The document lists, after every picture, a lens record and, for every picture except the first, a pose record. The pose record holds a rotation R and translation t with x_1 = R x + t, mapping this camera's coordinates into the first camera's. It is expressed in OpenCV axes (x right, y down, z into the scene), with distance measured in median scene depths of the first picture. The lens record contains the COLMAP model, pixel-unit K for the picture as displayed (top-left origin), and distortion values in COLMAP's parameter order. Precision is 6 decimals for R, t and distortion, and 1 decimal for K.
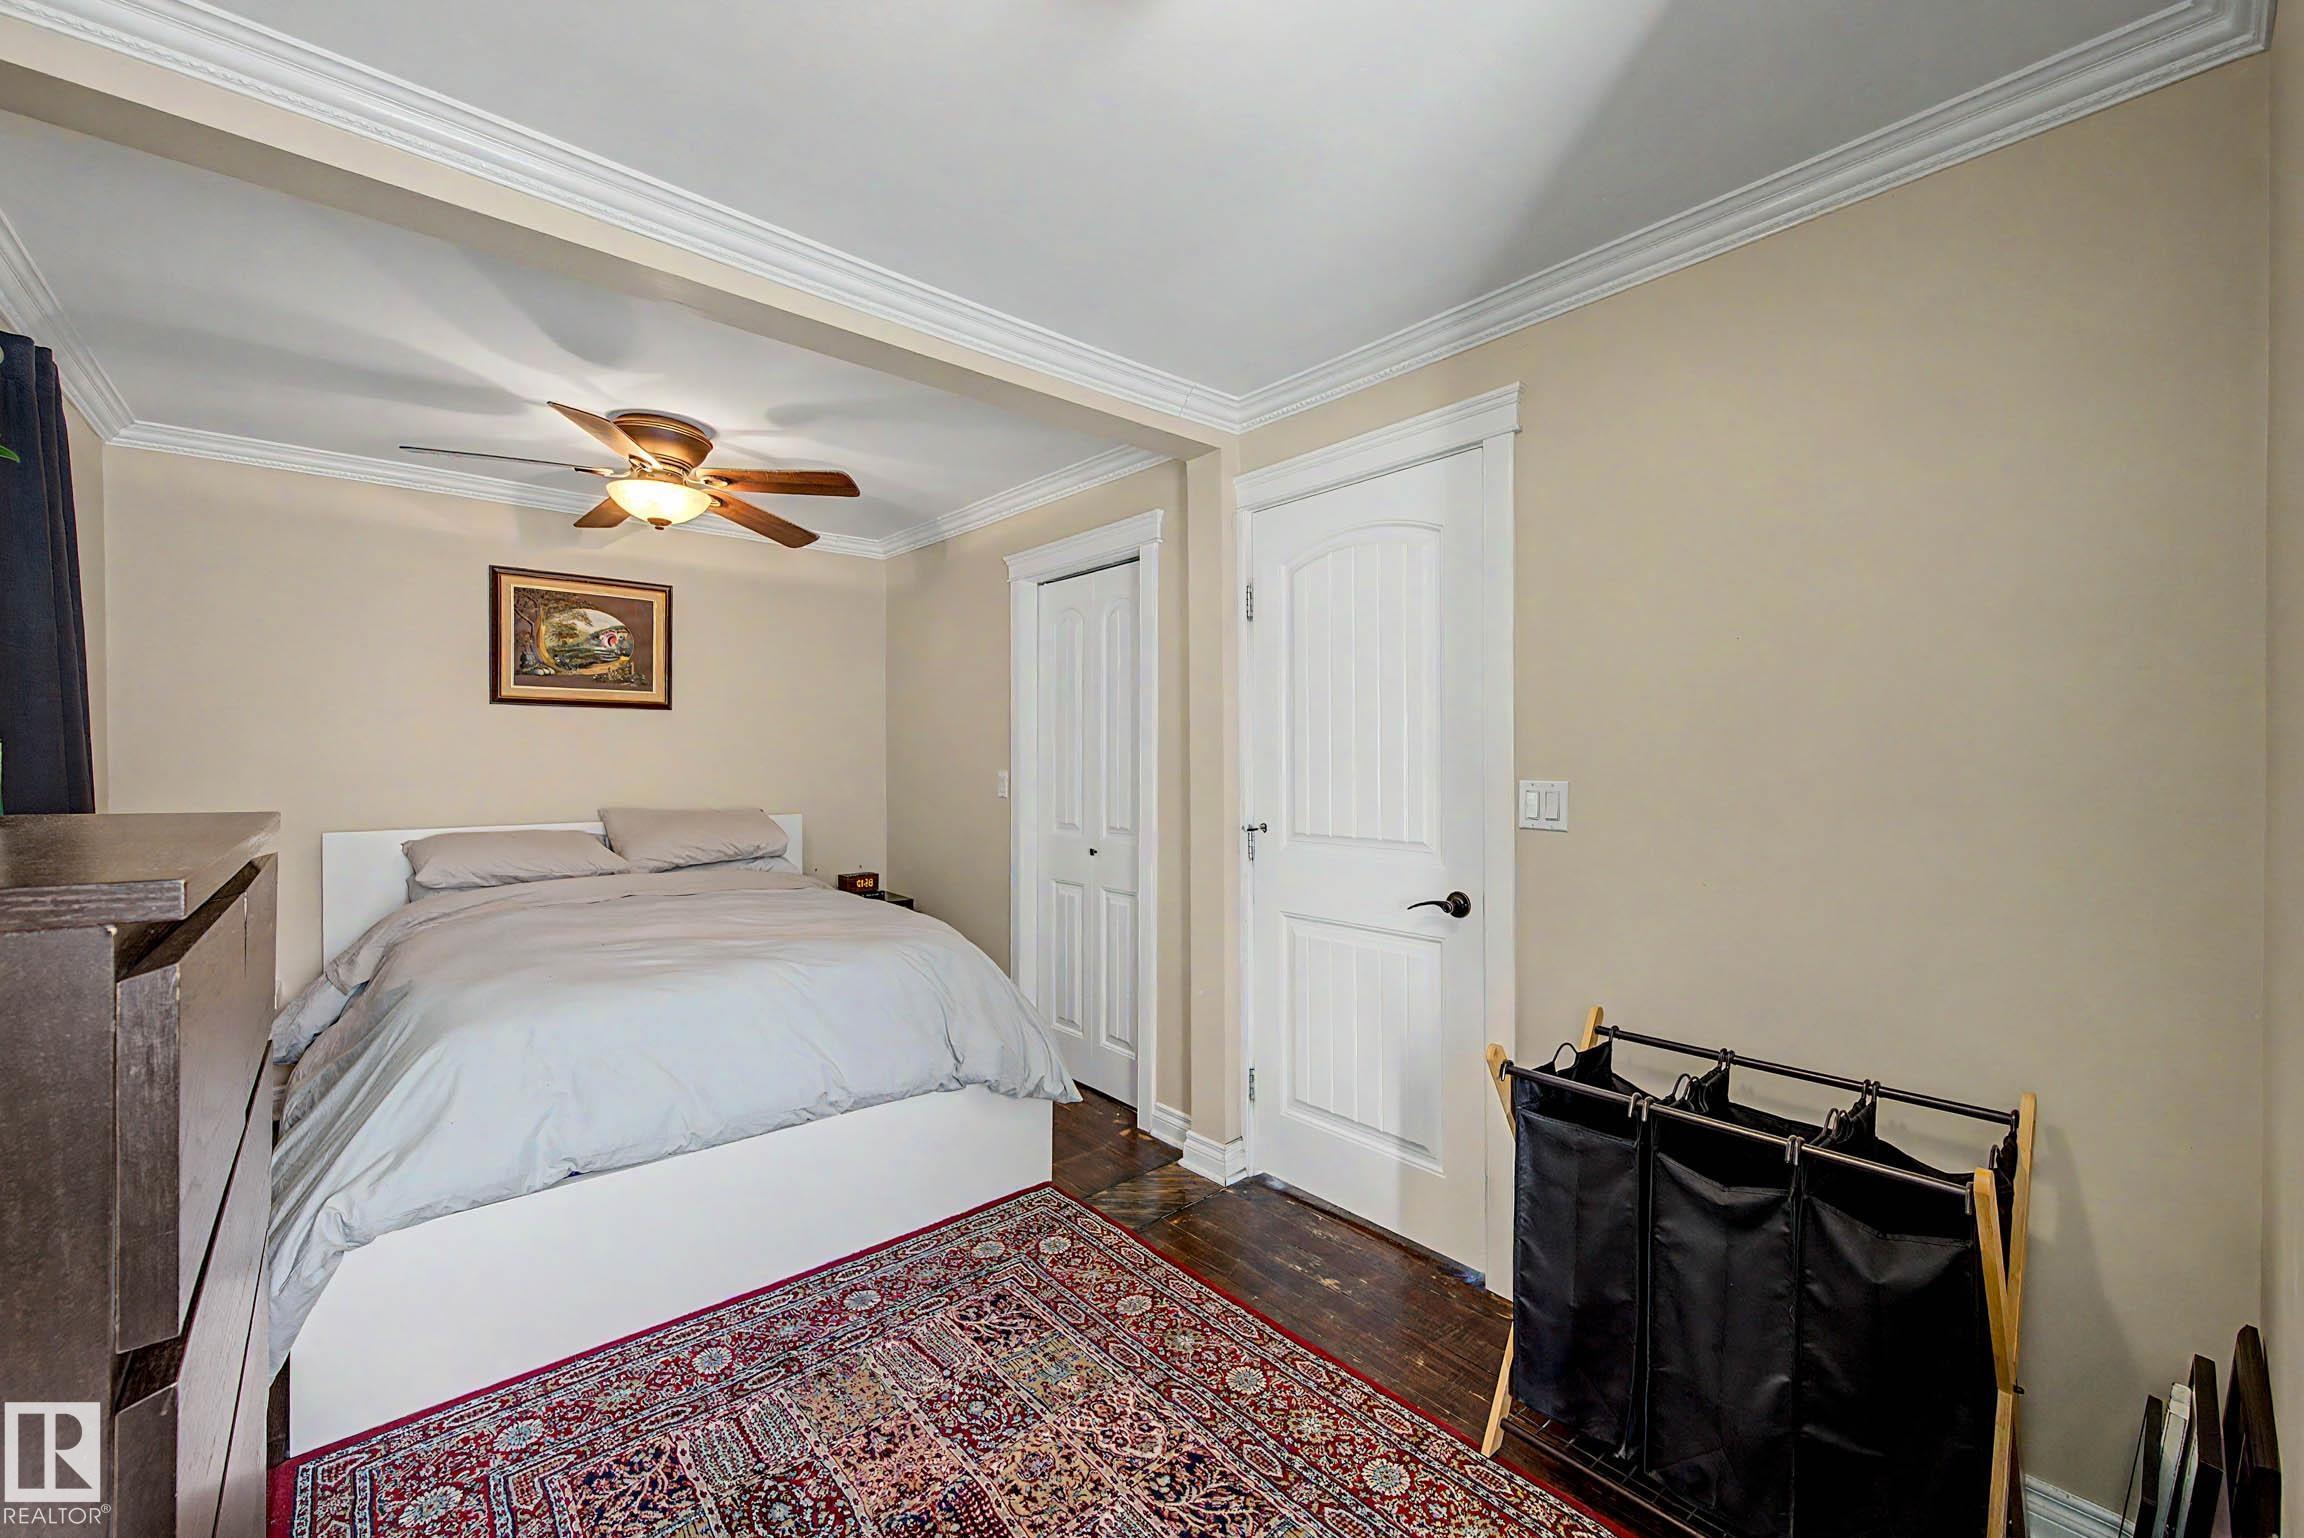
lens RADIAL K [[923.5, 0, 1161.3], [0, 923.5, 774.3], [0, 0, 1]] dist [0.000856, 0.000209]
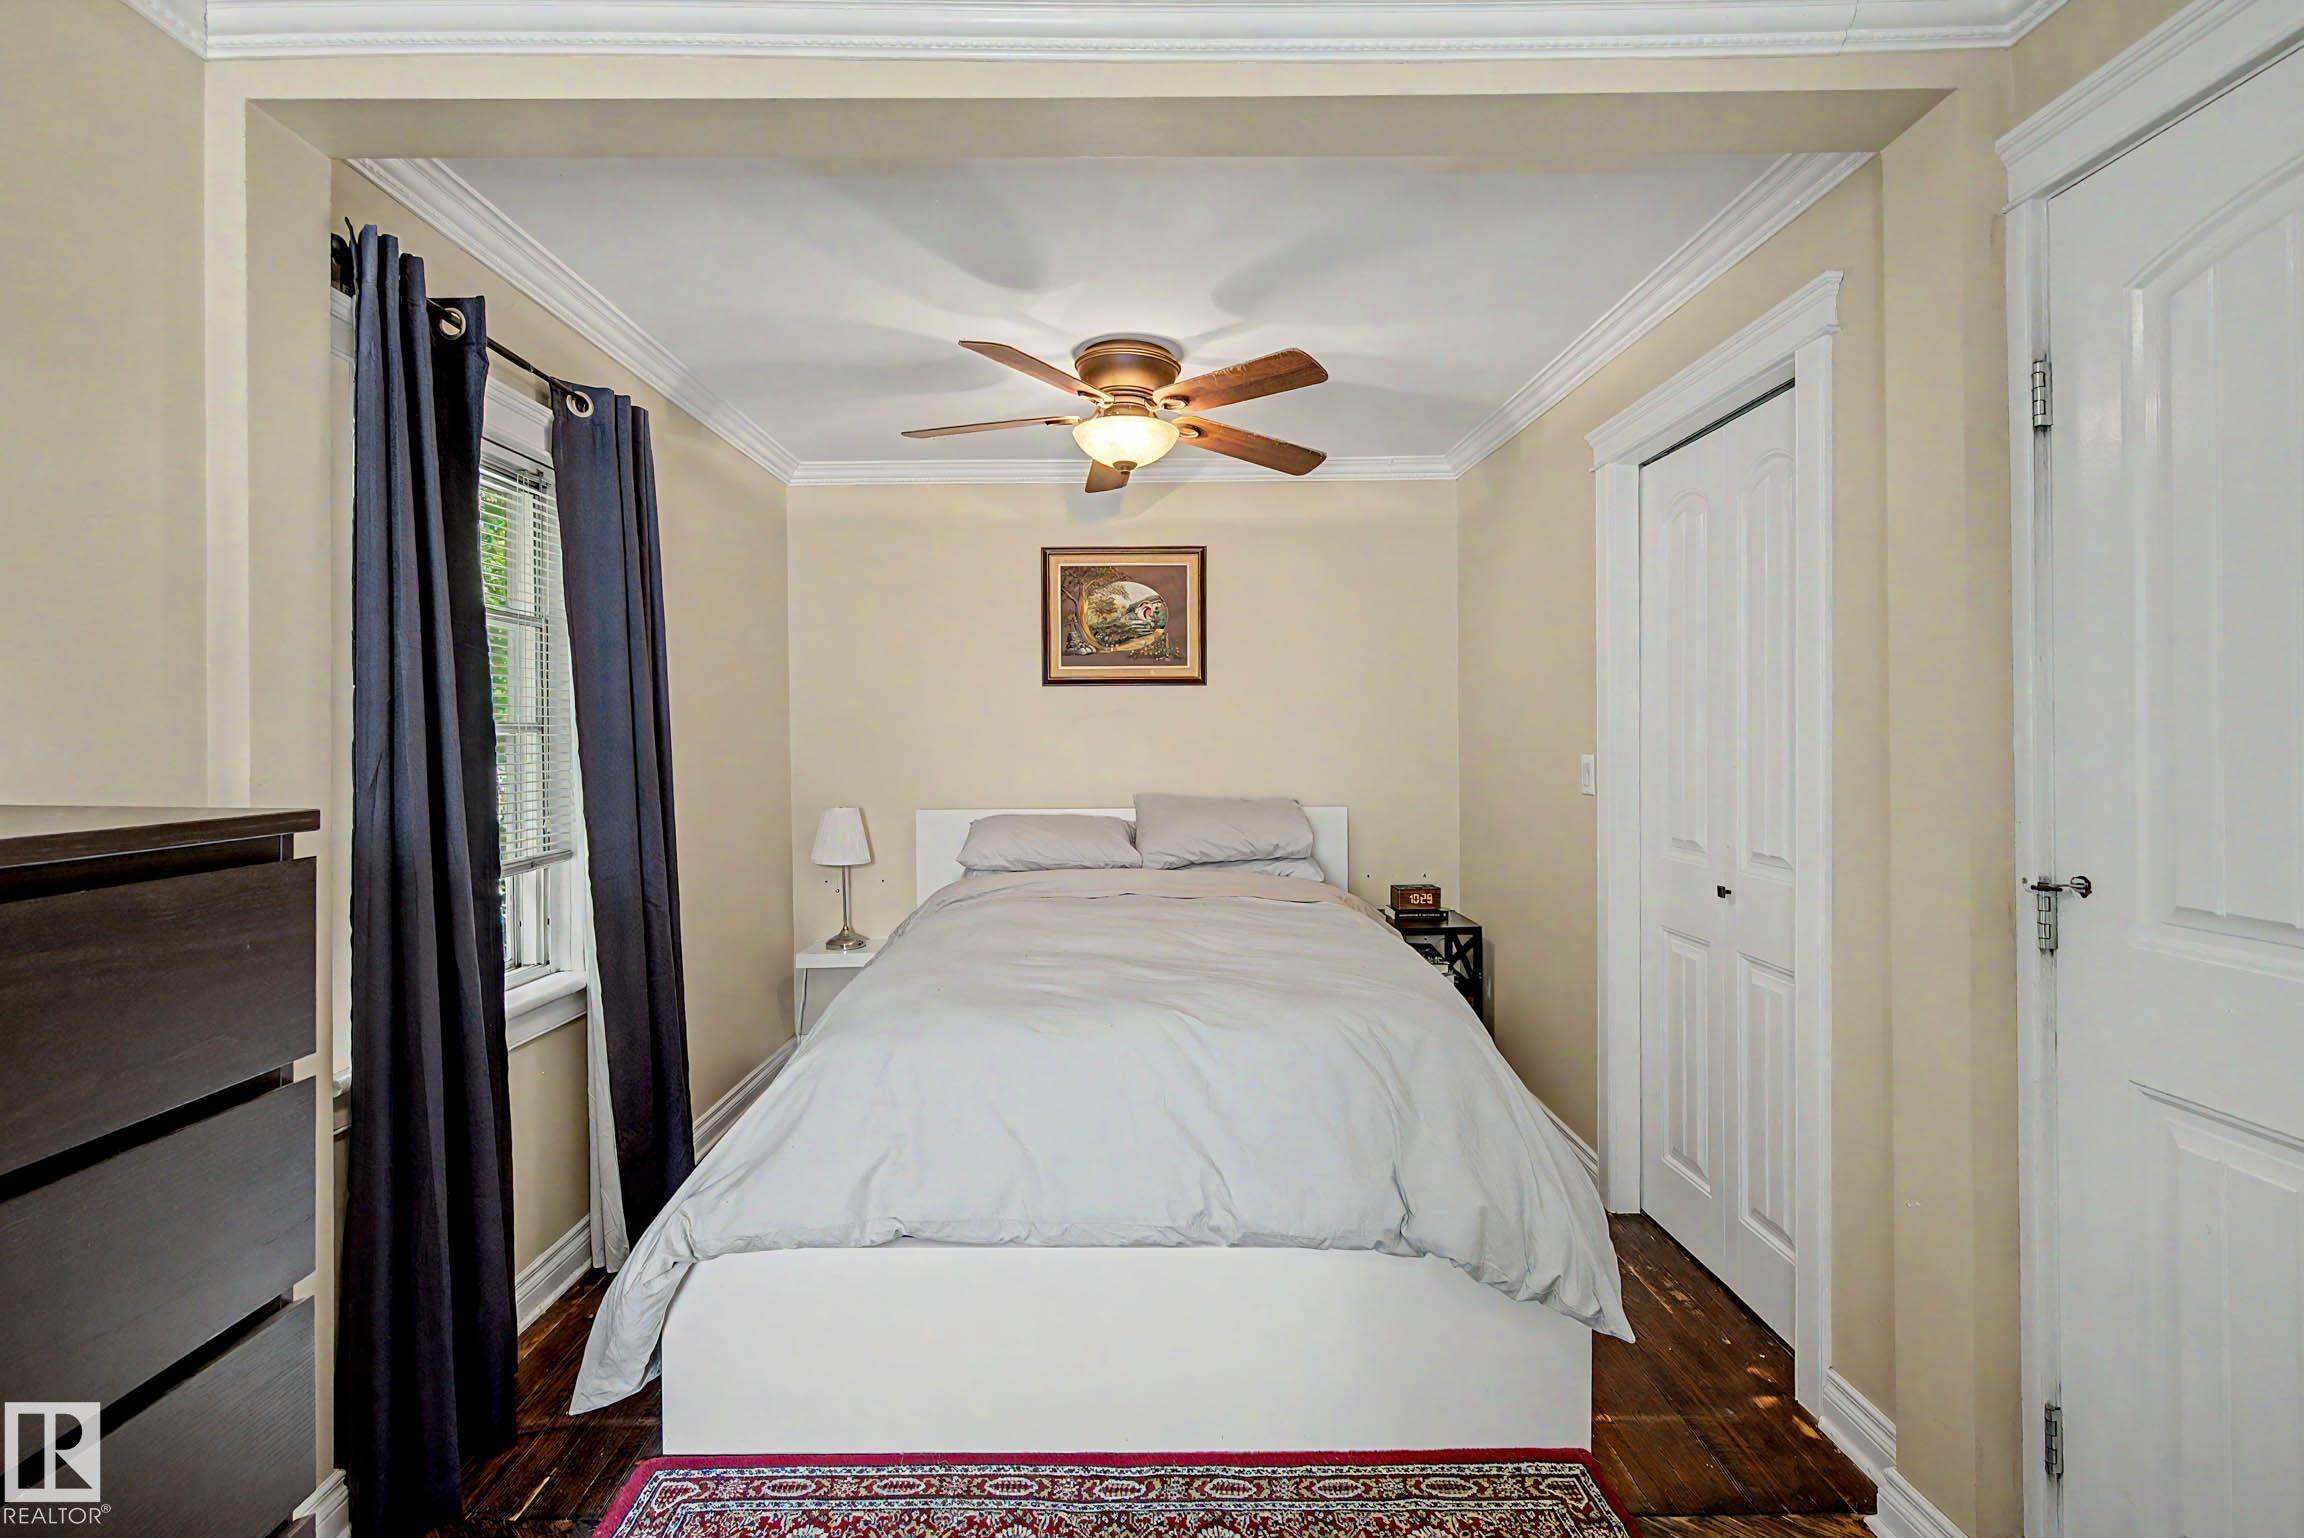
lens RADIAL K [[1014.4, 0, 1127.9], [0, 1014.4, 750.5], [0, 0, 1]] dist [0.007469, -0.000785]
pose [[0.750615, 0.001535, -0.660739, 0.077888], [-0.003547, 0.999992, -0.001706, -0.005724], [0.660731, 0.003624, 0.750614, 0.271509]]
